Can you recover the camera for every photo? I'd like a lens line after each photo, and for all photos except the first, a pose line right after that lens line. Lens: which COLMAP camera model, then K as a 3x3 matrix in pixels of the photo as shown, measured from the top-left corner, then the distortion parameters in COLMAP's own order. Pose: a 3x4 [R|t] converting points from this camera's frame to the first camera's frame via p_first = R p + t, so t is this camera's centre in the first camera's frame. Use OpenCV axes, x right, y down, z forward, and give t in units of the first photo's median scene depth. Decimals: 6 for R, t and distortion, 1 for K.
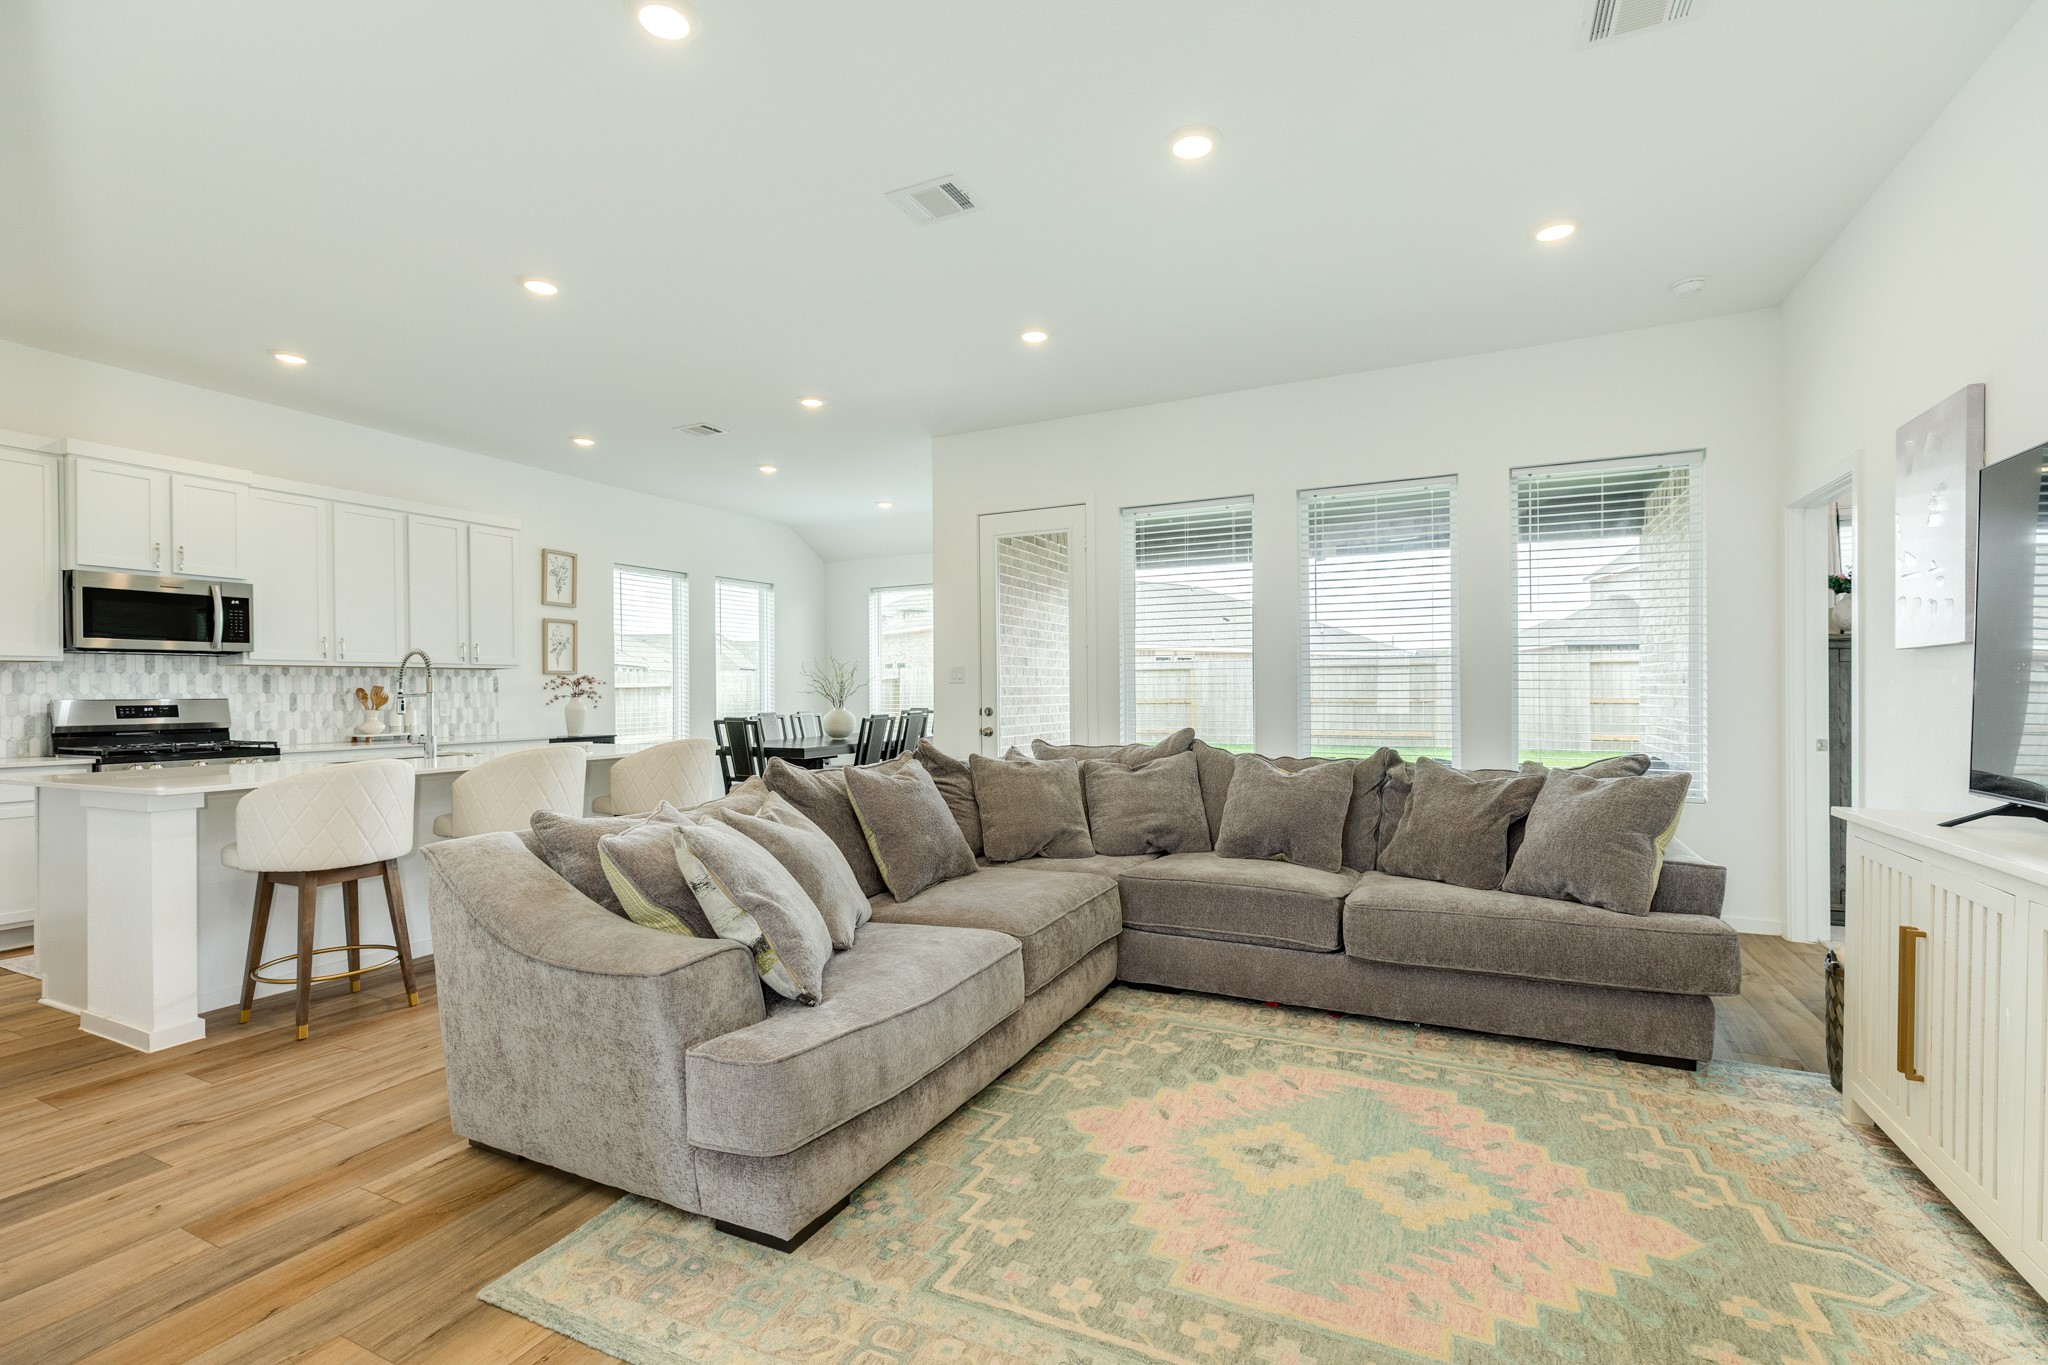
lens RADIAL K [[910.5, 0, 1022.7], [0, 910.5, 687.6], [0, 0, 1]] dist [0.005204, 0.000787]
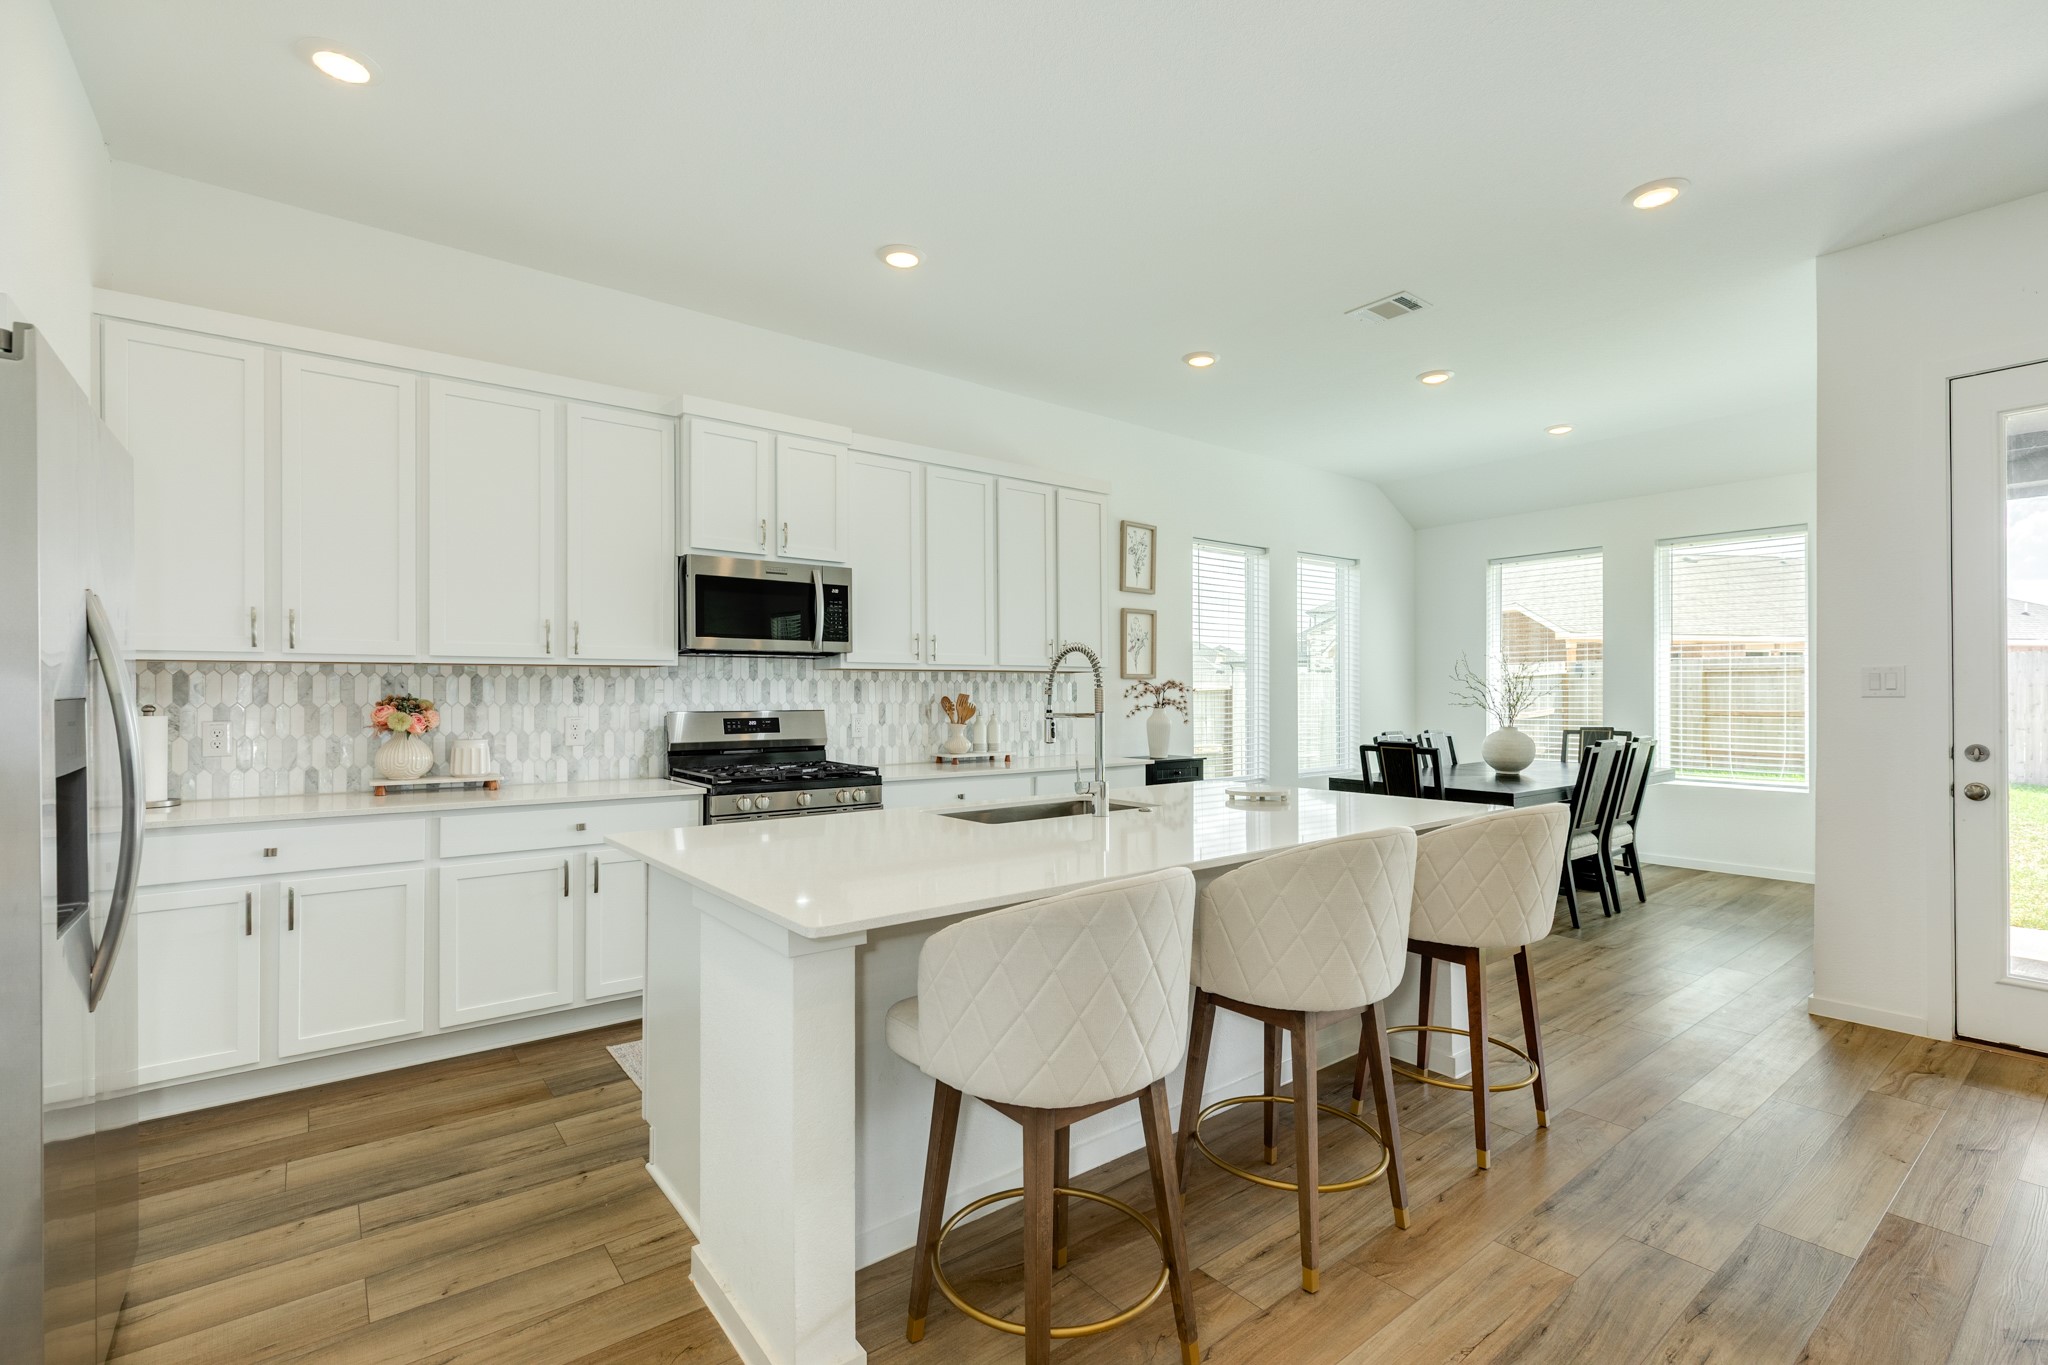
lens RADIAL K [[910.5, 0, 1025.8], [0, 910.5, 689.7], [0, 0, 1]] dist [0.005204, 0.000787]
pose [[0.900922, 0.007582, -0.433915, -0.308818], [-0.005896, 0.999969, 0.005230, -0.010204], [0.433941, -0.002153, 0.900939, 0.300187]]
